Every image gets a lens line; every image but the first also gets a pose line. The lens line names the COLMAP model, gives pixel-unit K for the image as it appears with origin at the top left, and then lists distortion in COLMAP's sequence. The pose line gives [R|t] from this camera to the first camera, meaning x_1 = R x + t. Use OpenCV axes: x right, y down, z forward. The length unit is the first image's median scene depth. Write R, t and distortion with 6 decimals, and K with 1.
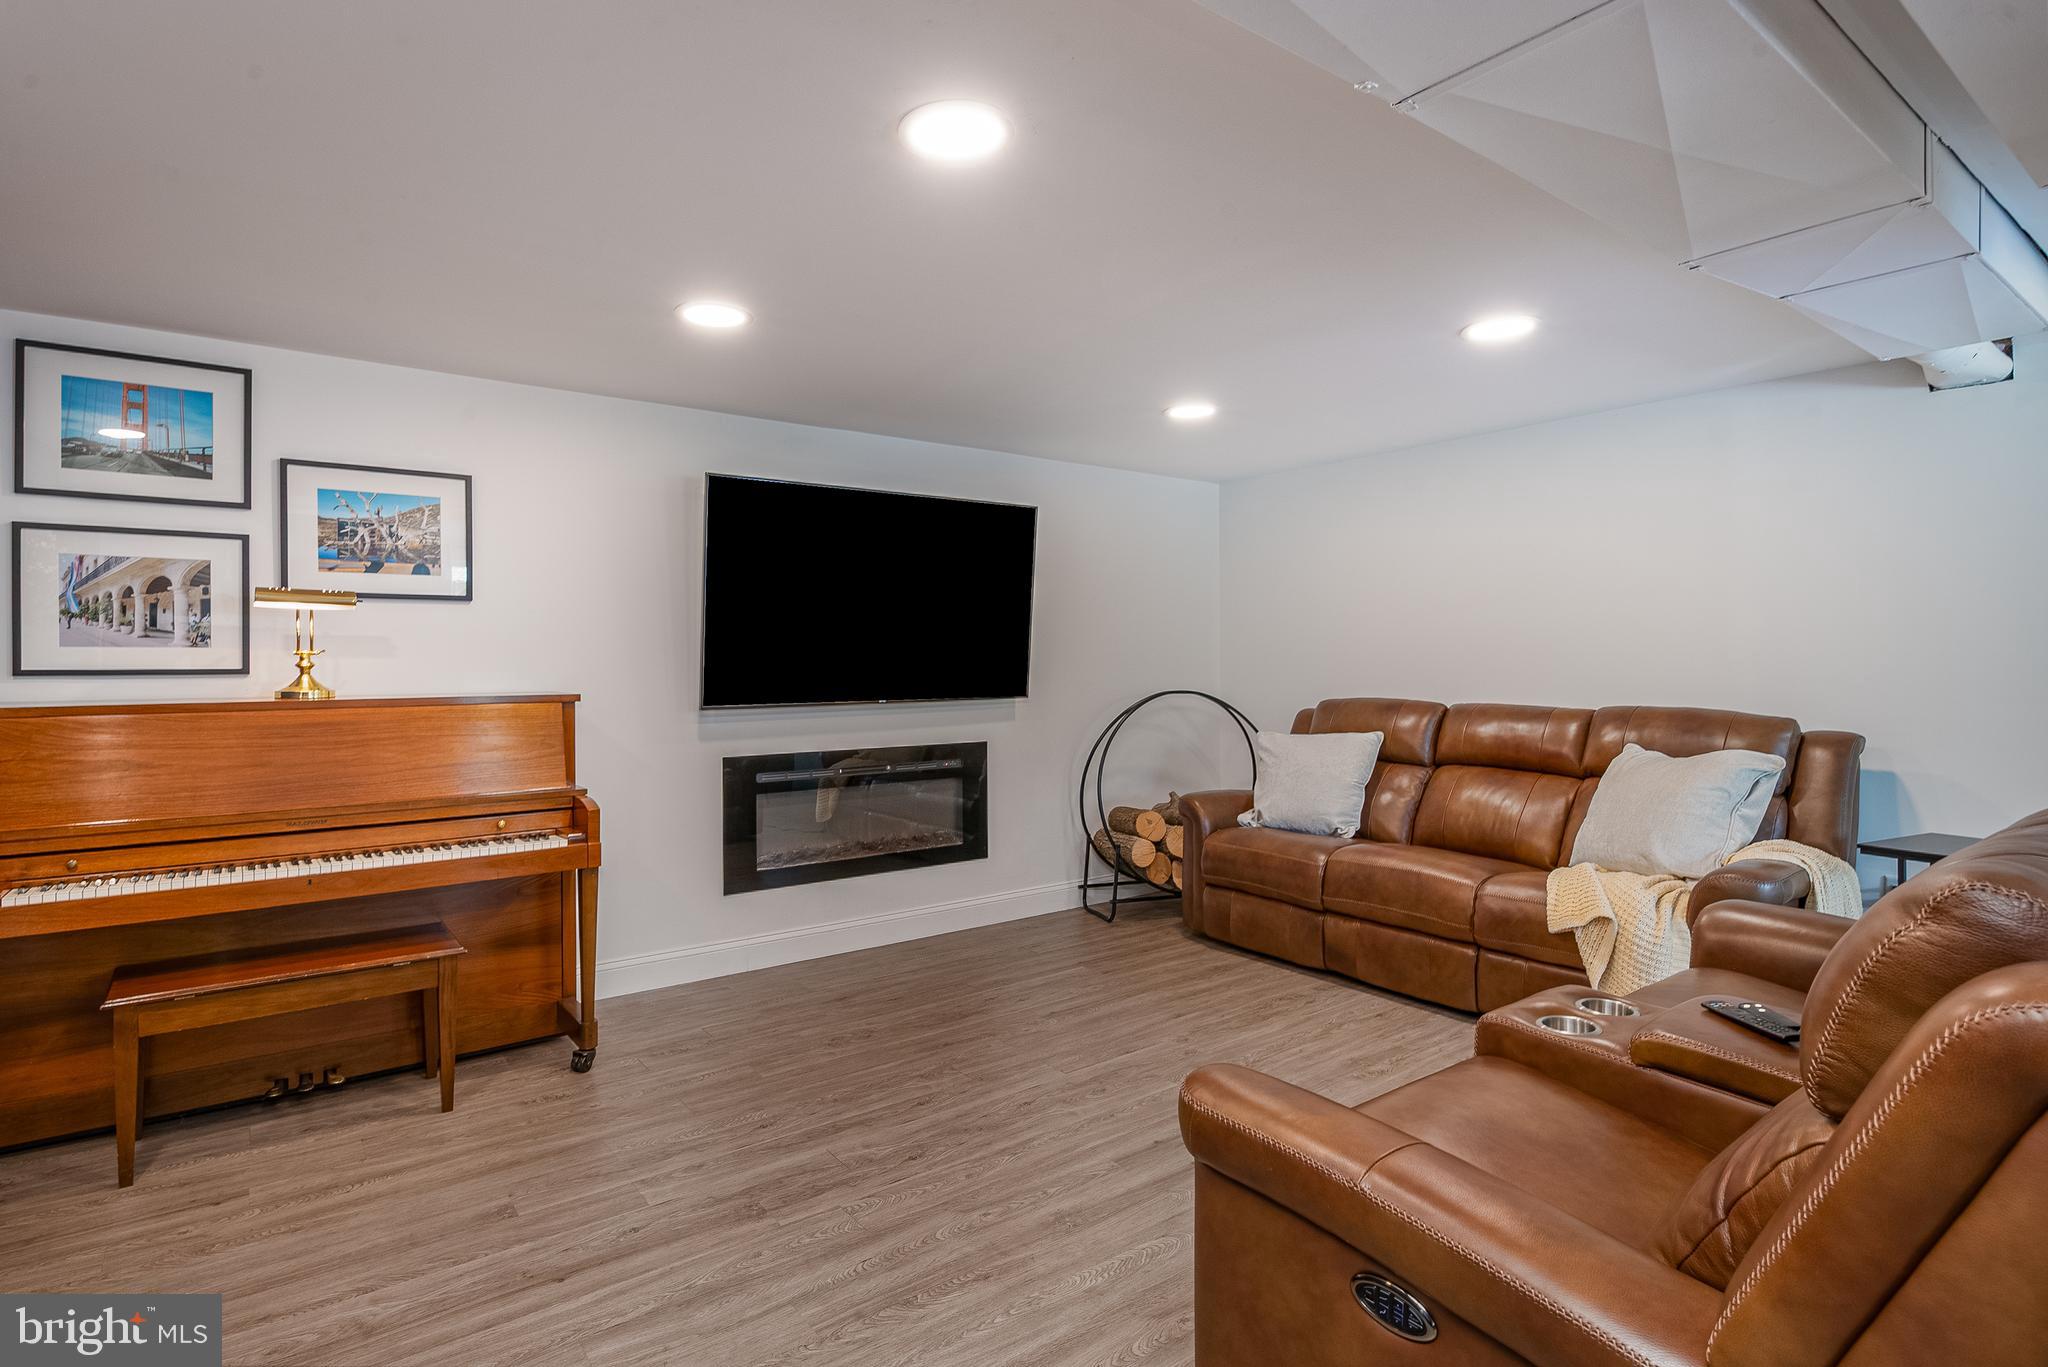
lens RADIAL K [[997.7, 0, 1026.5], [0, 997.7, 678.8], [0, 0, 1]] dist [0.002203, -0.008890]
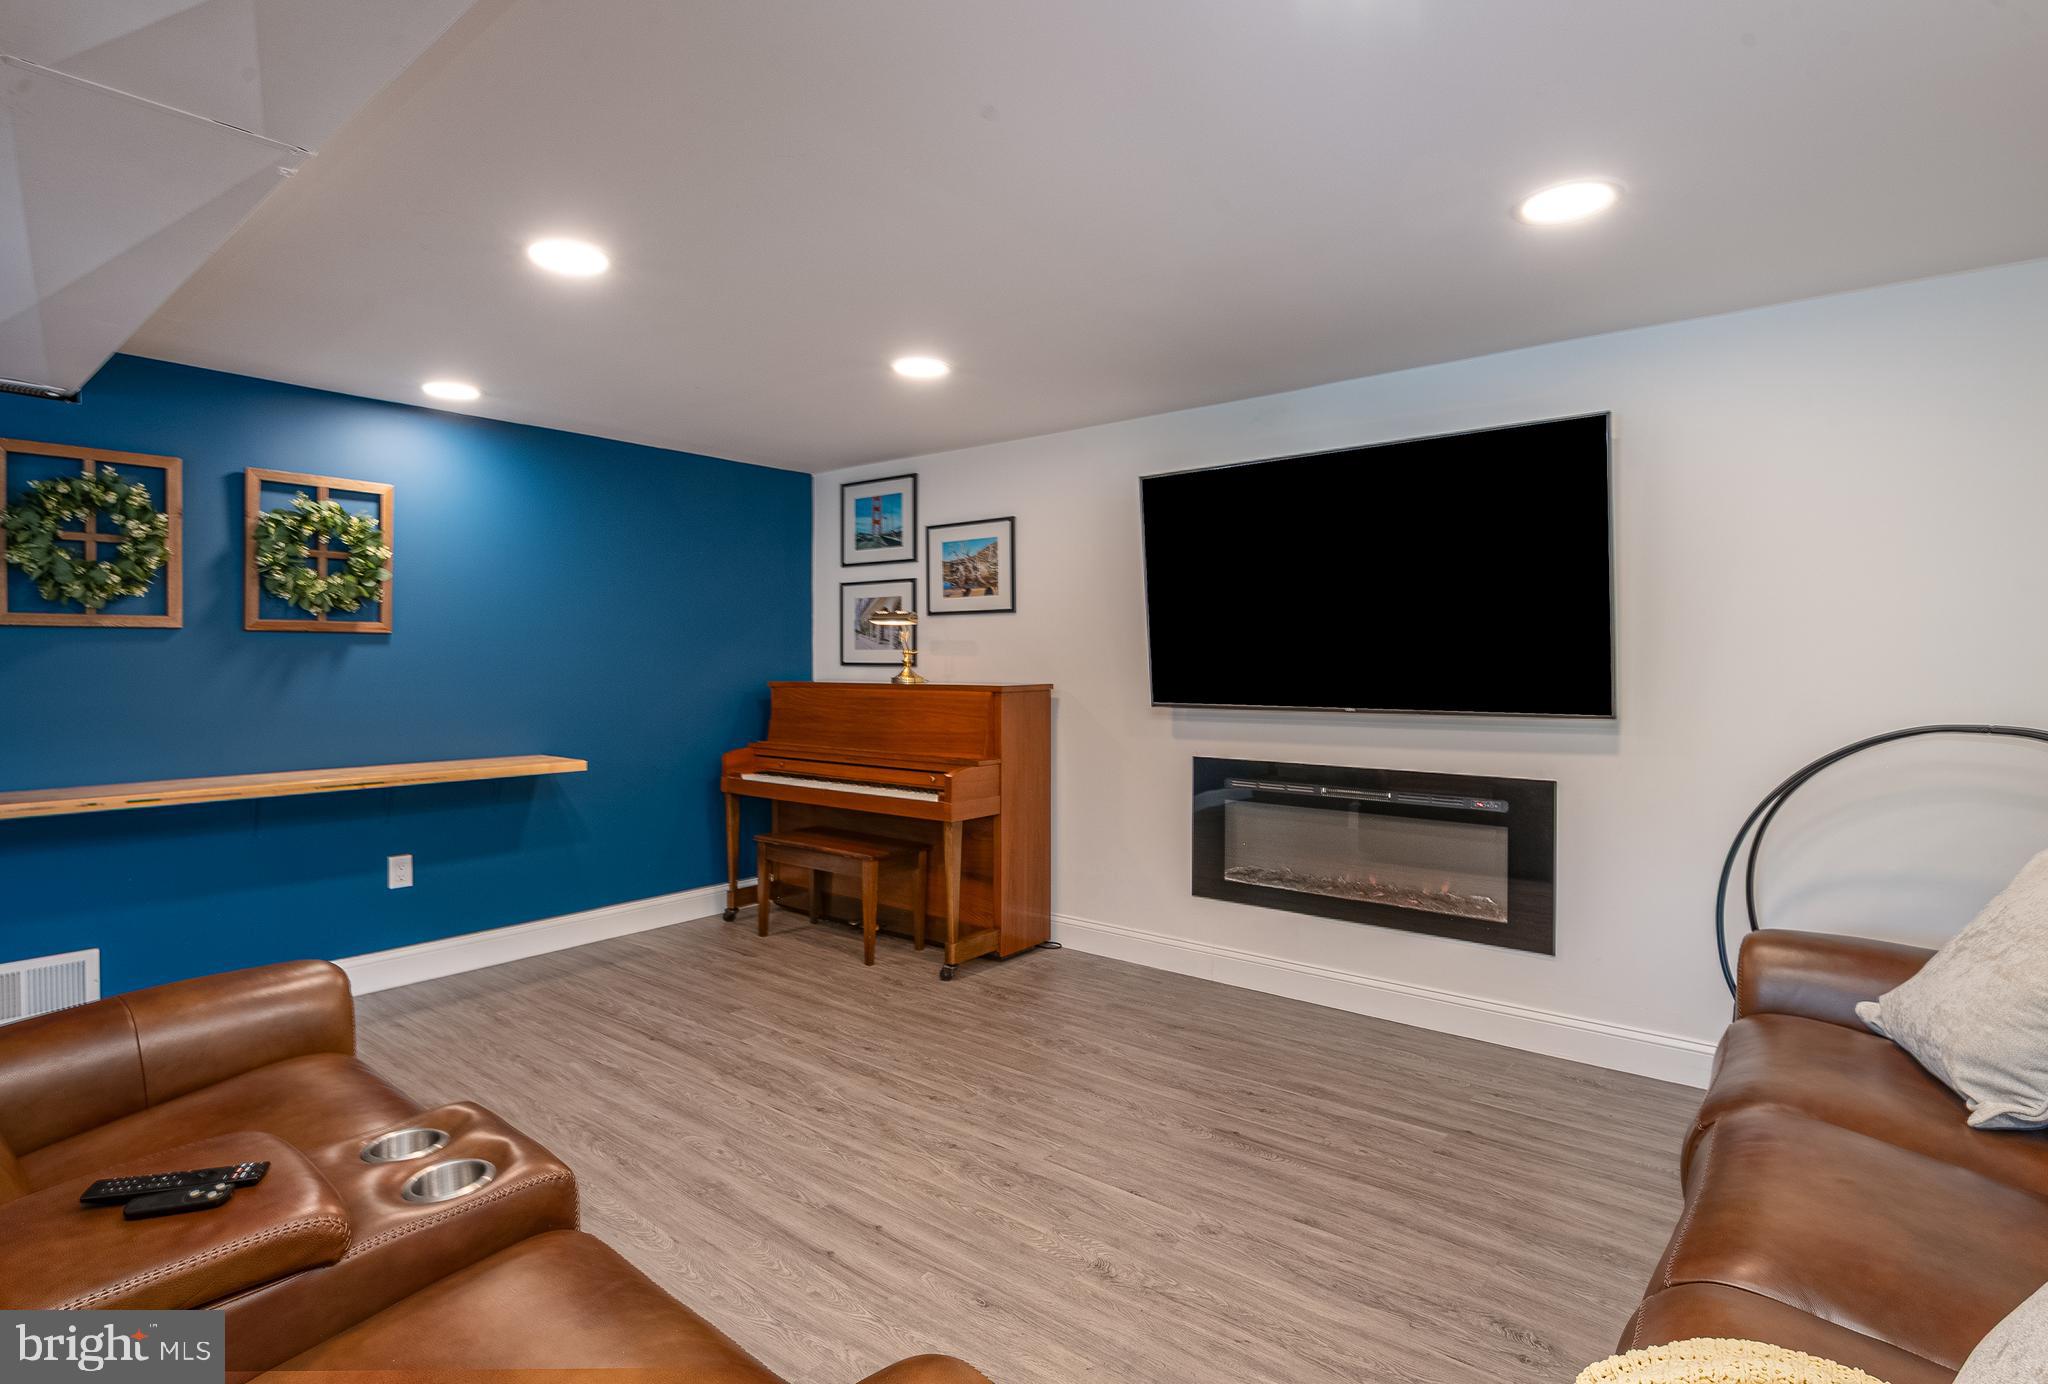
lens RADIAL K [[1044.1, 0, 1026.2], [0, 1044.1, 678.5], [0, 0, 1]] dist [-0.004387, -0.002955]
pose [[0.241330, 0.024359, -0.970137, 0.830540], [-0.018062, 0.999625, 0.020607, -0.021410], [0.970275, 0.012549, 0.241680, 0.736117]]
